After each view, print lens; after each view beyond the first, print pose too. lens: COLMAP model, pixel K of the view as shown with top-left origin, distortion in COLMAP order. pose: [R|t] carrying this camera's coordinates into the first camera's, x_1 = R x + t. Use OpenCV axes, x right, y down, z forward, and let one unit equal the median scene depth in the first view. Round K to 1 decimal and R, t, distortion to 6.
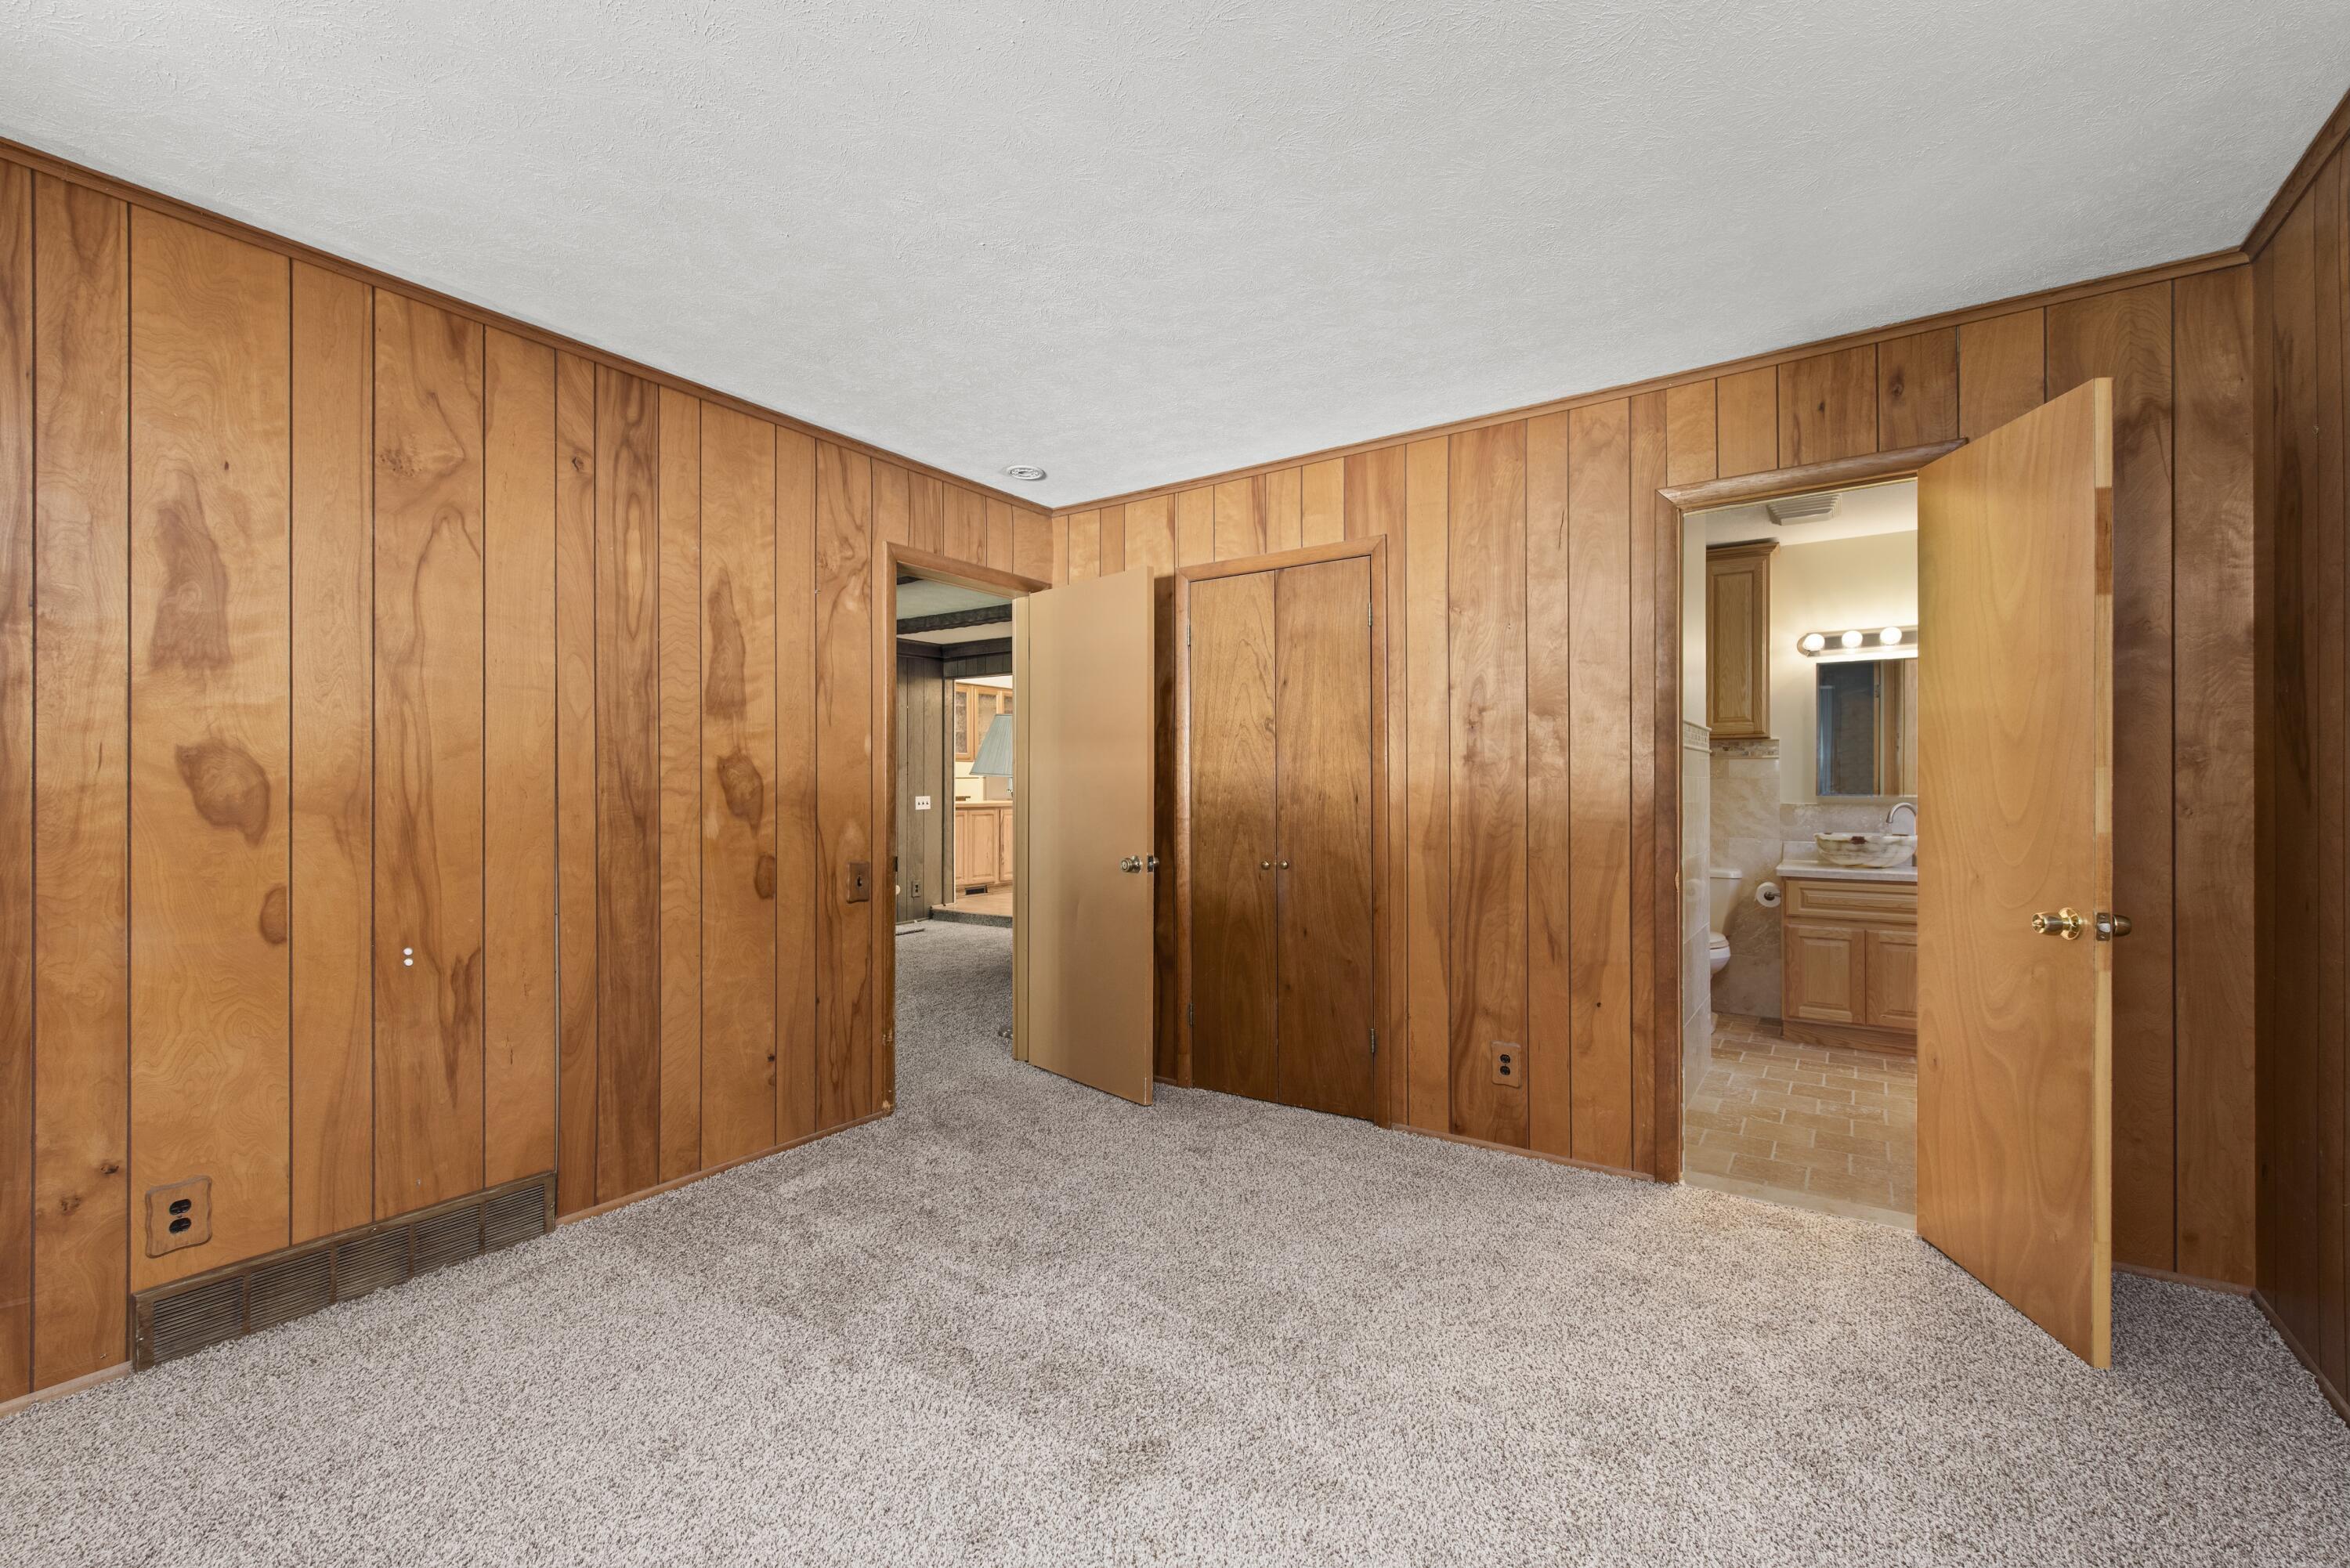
lens RADIAL K [[974.0, 0, 1175.0], [0, 974.0, 784.0], [0, 0, 1]] dist [-0.039040, -0.000133]
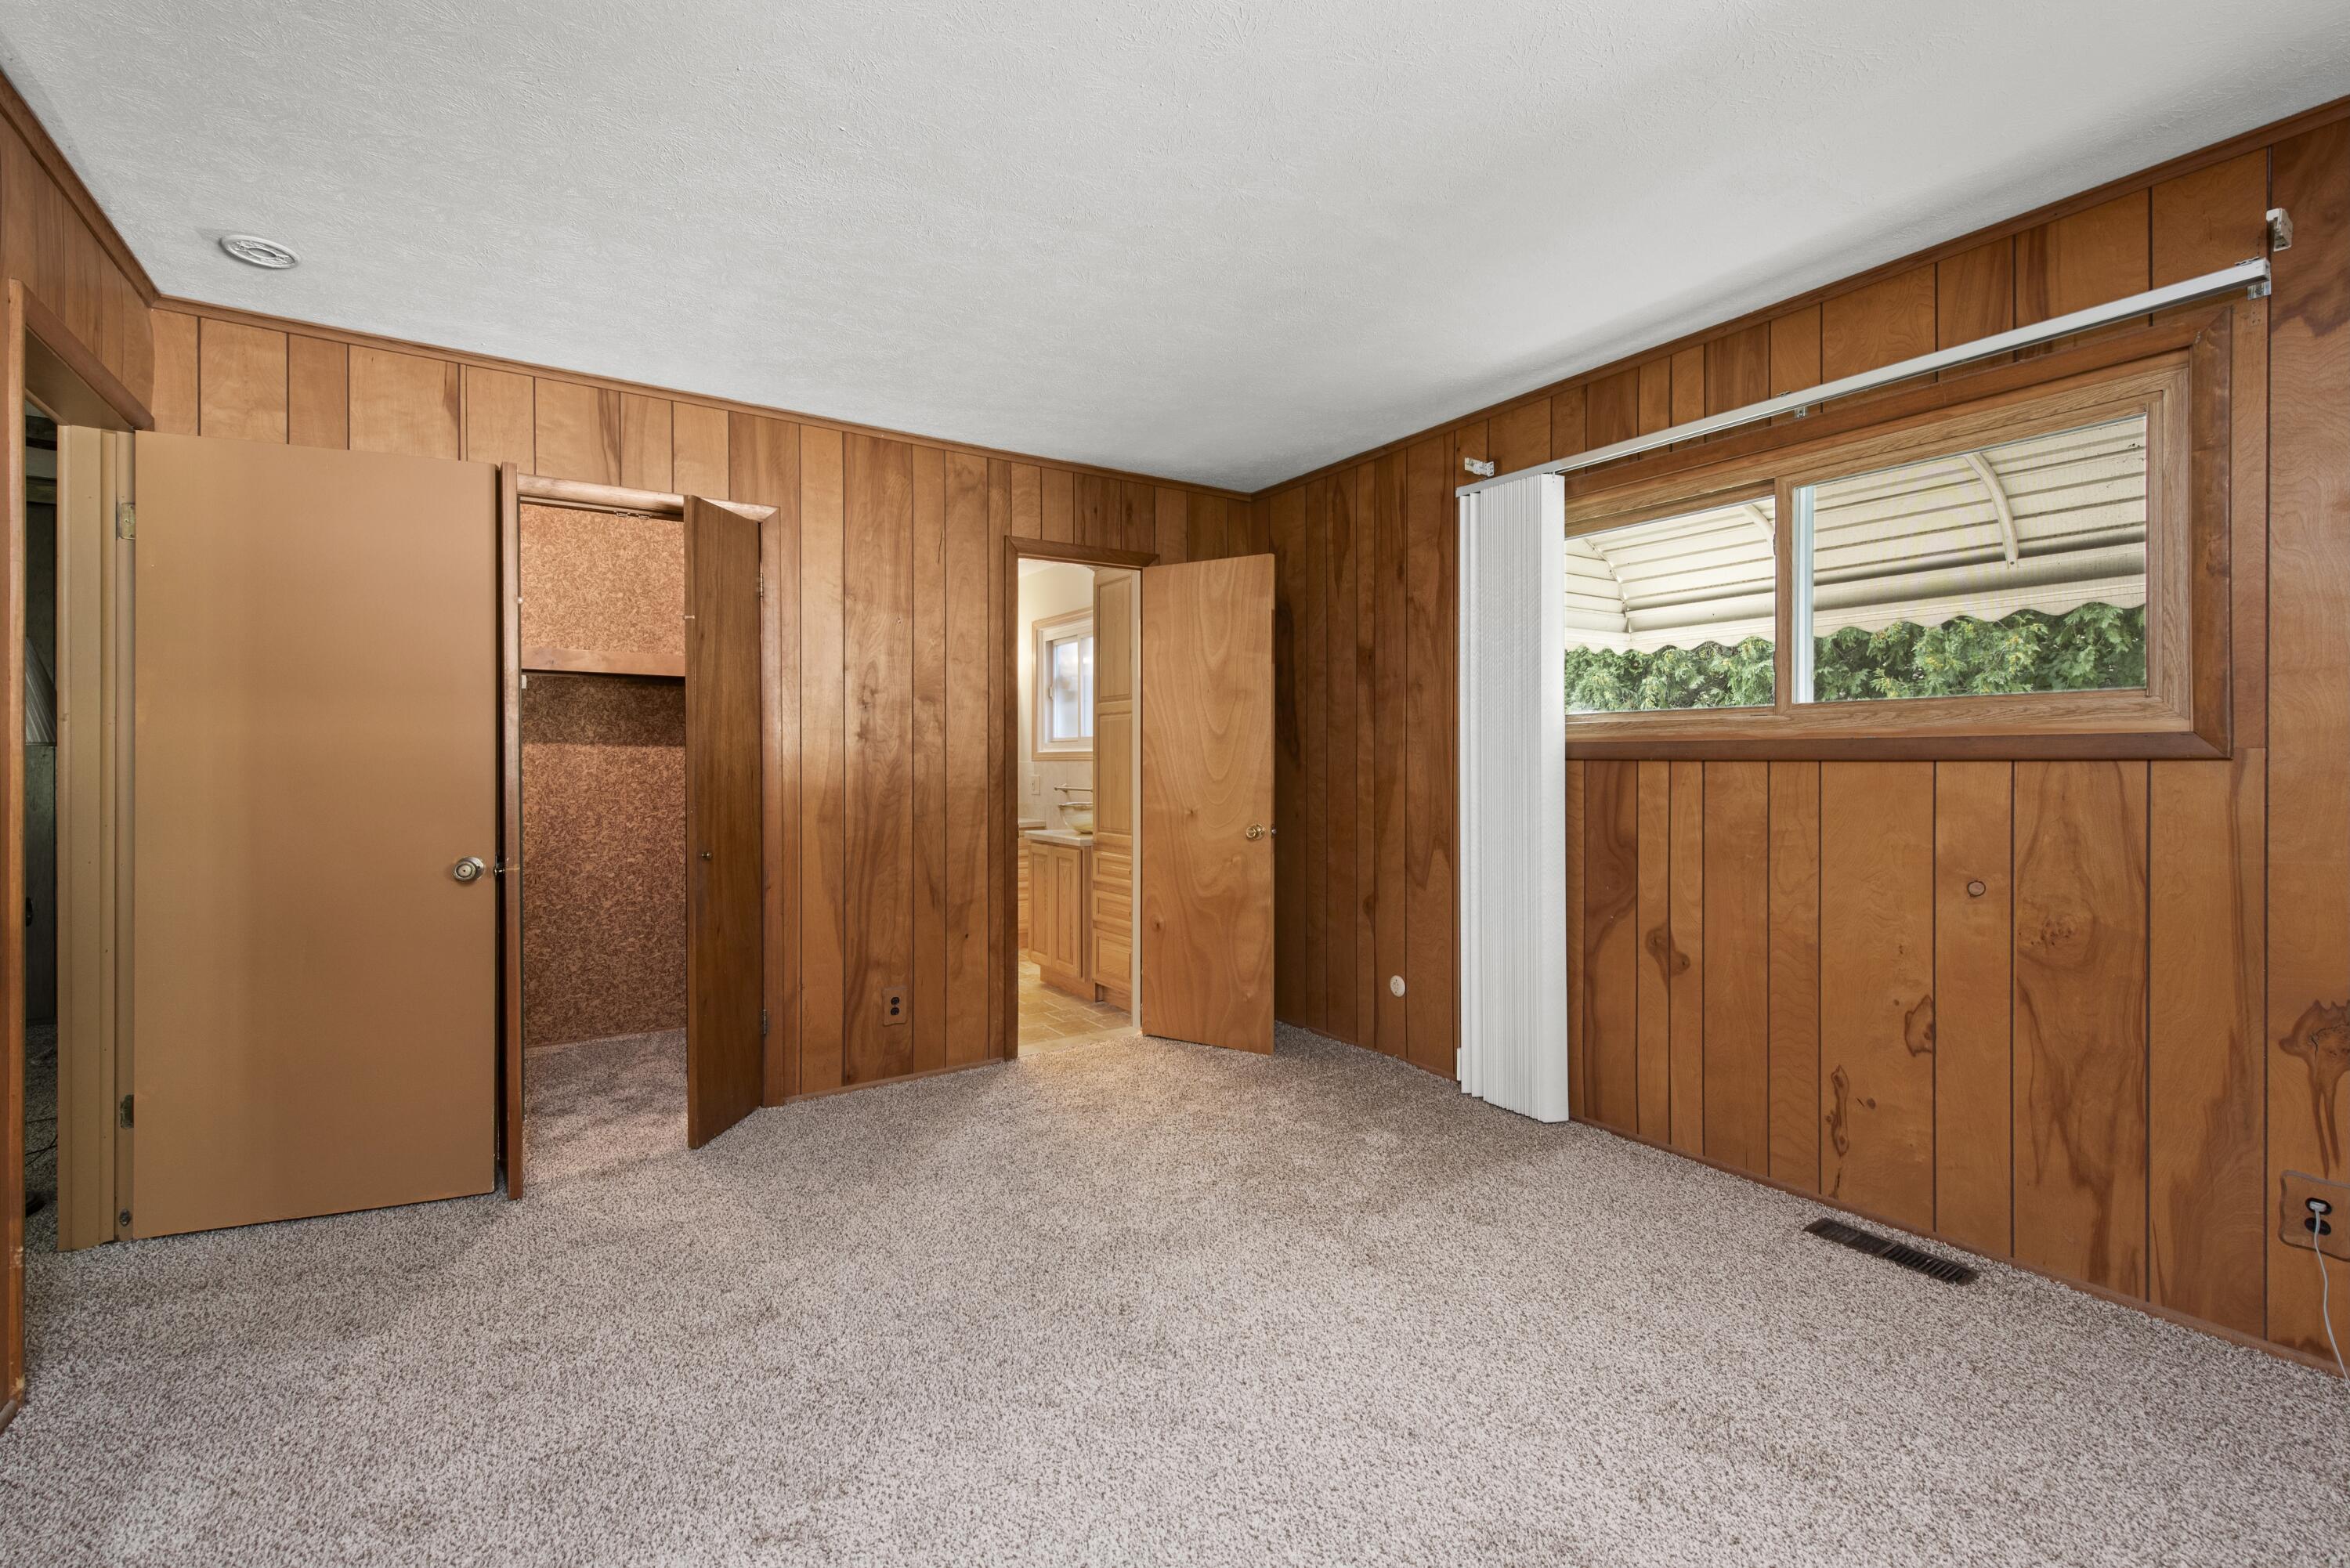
lens RADIAL K [[974.0, 0, 1175.0], [0, 974.0, 784.0], [0, 0, 1]] dist [-0.039040, -0.000133]
pose [[0.333194, -0.012303, 0.942778, -0.618722], [0.005746, 0.999923, 0.011018, 0.018480], [-0.942841, 0.001746, 0.333239, 0.308624]]
